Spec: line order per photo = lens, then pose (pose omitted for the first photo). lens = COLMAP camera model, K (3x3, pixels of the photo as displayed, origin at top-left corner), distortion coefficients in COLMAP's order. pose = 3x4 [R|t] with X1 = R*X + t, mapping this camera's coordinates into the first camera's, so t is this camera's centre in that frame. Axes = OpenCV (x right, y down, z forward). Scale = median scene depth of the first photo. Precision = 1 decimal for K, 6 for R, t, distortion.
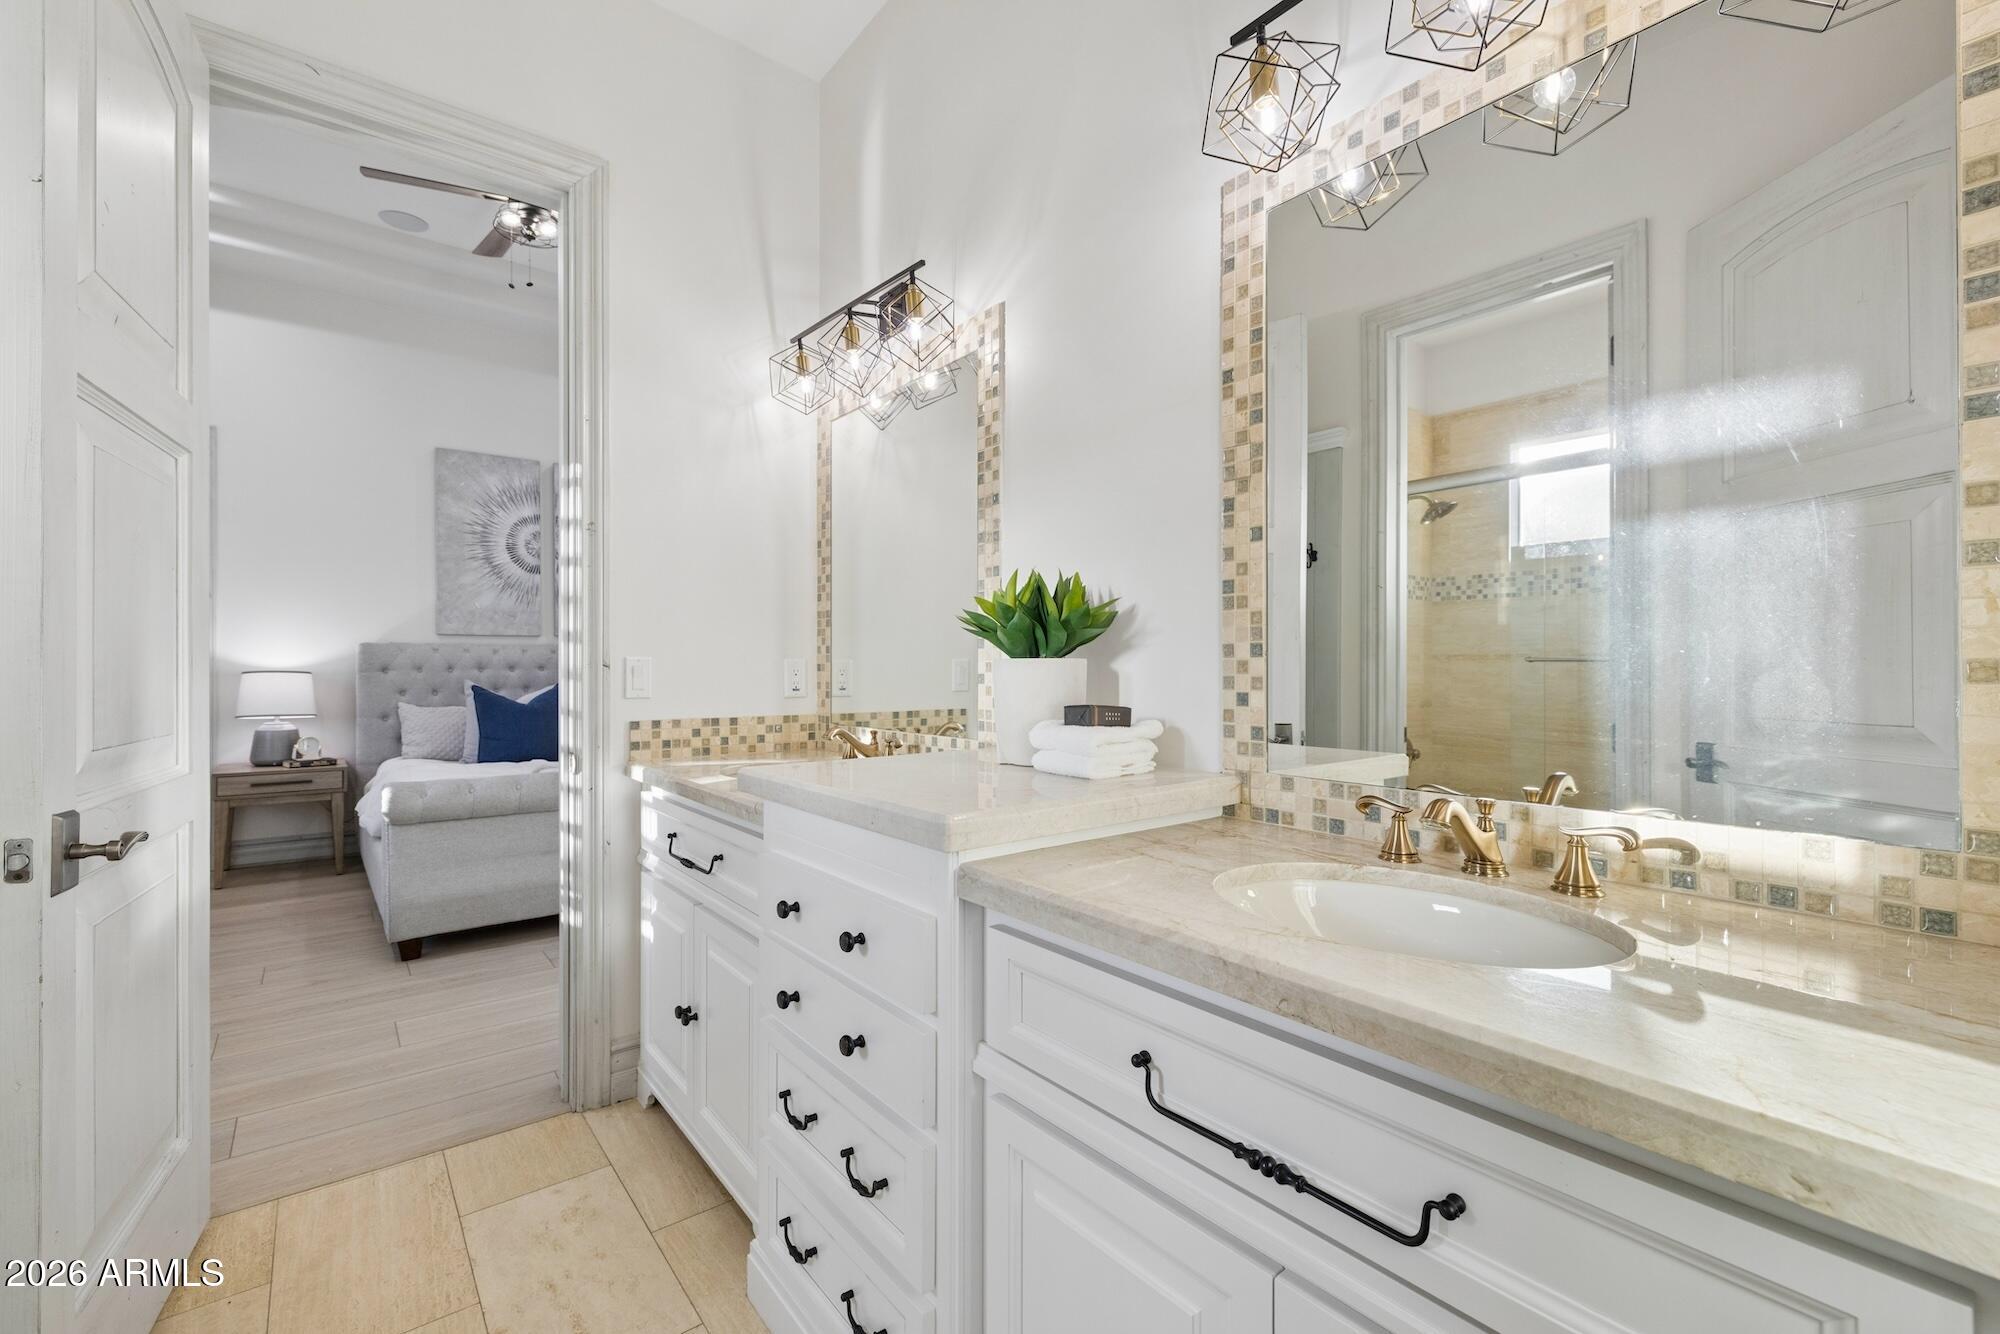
lens RADIAL K [[843.8, 0, 999.2], [0, 843.8, 663.5], [0, 0, 1]] dist [-0.002757, -0.000132]
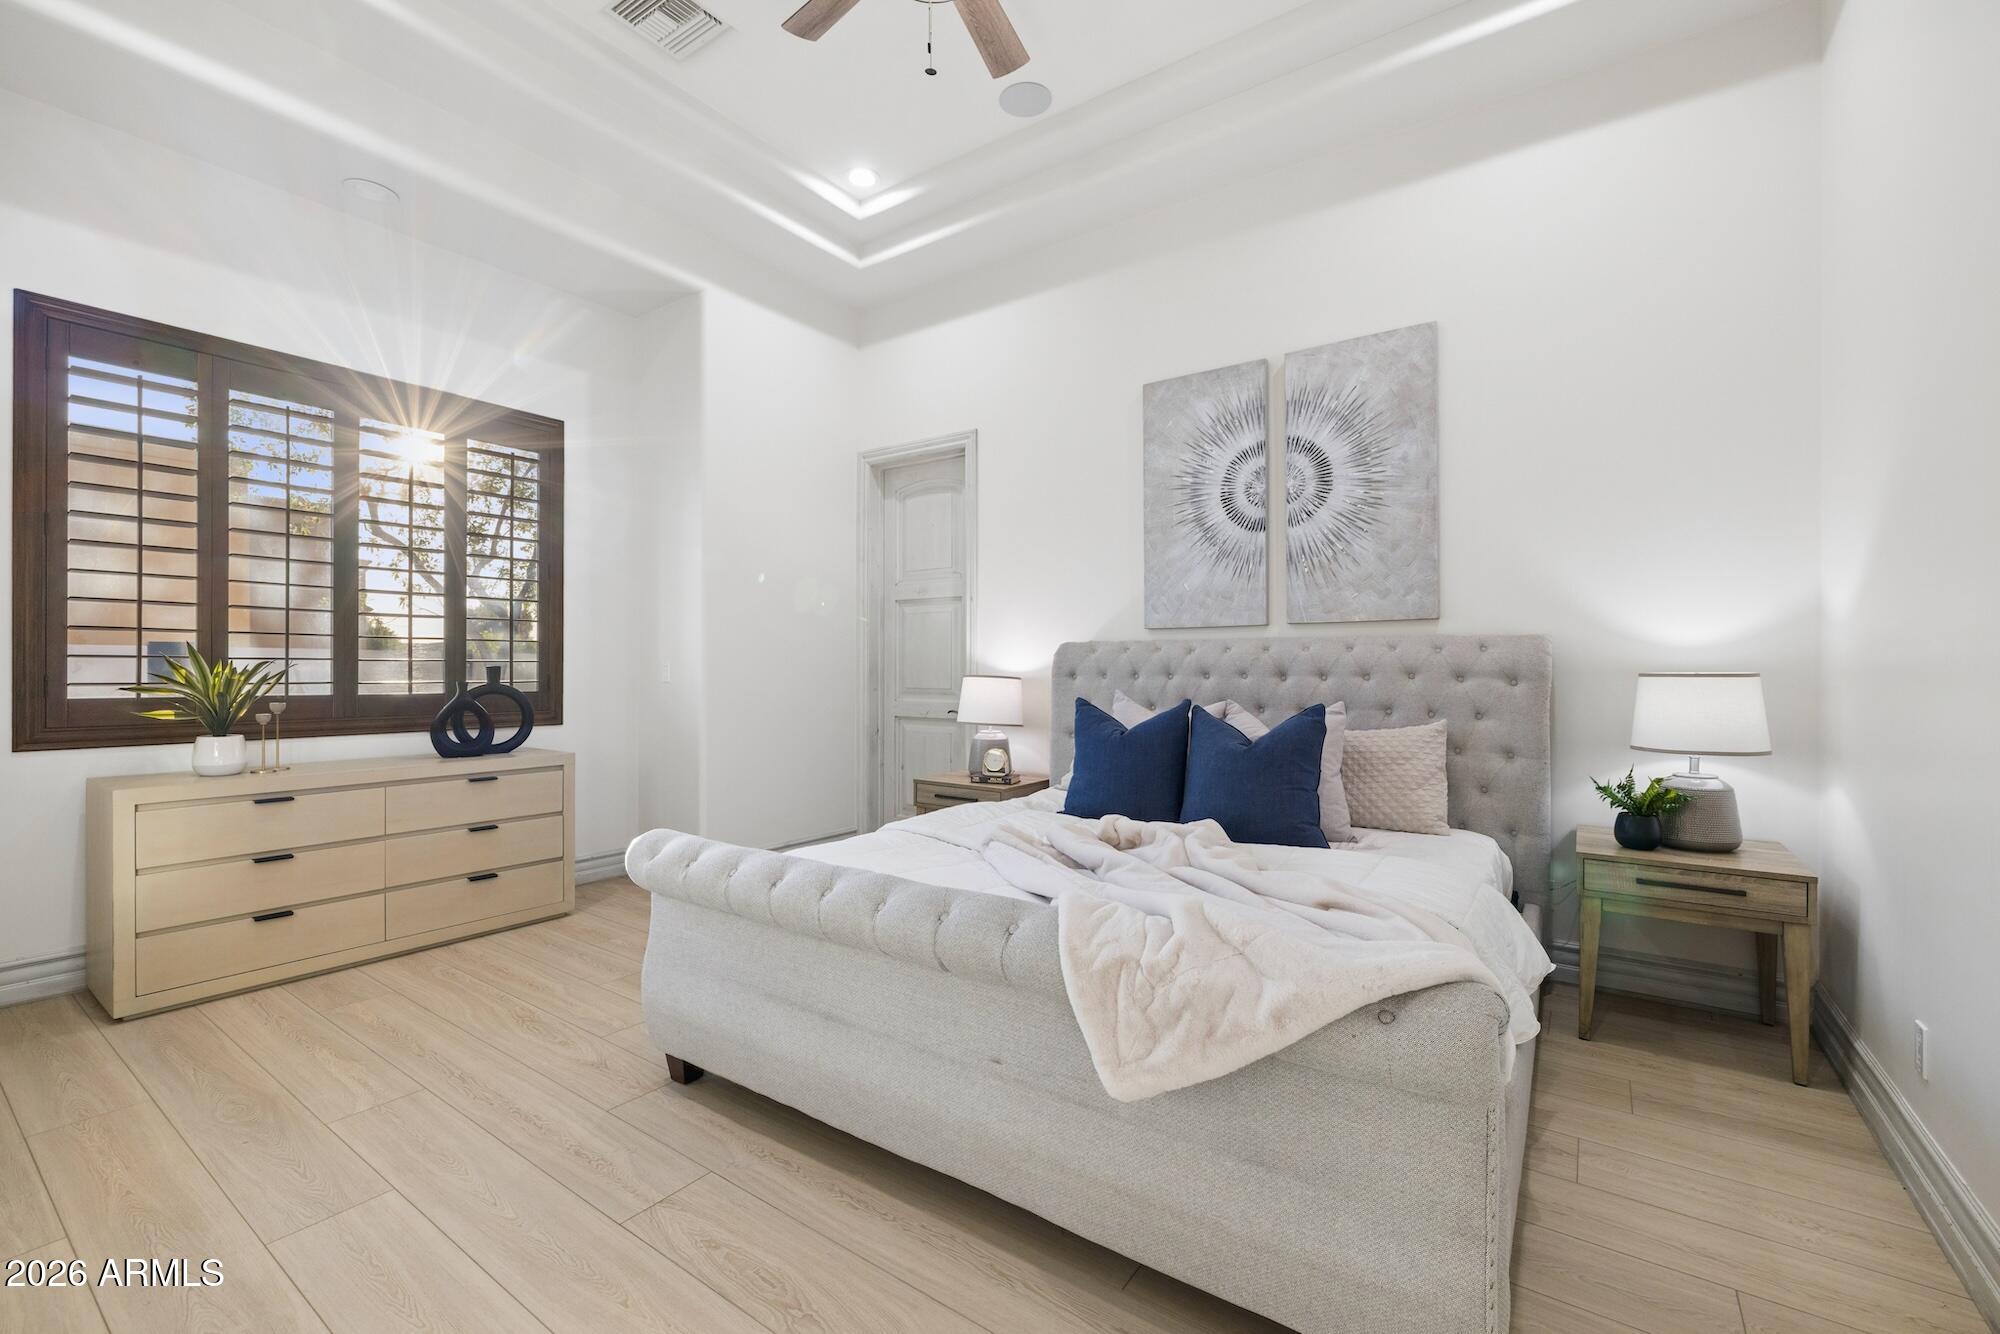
lens RADIAL K [[843.8, 0, 997.6], [0, 843.8, 672.6], [0, 0, 1]] dist [-0.002757, -0.000132]
pose [[0.268201, 0.001905, -0.963361, 0.032786], [-0.002287, 0.999996, 0.001341, 0.003813], [0.963360, 0.001844, 0.268204, 0.647309]]
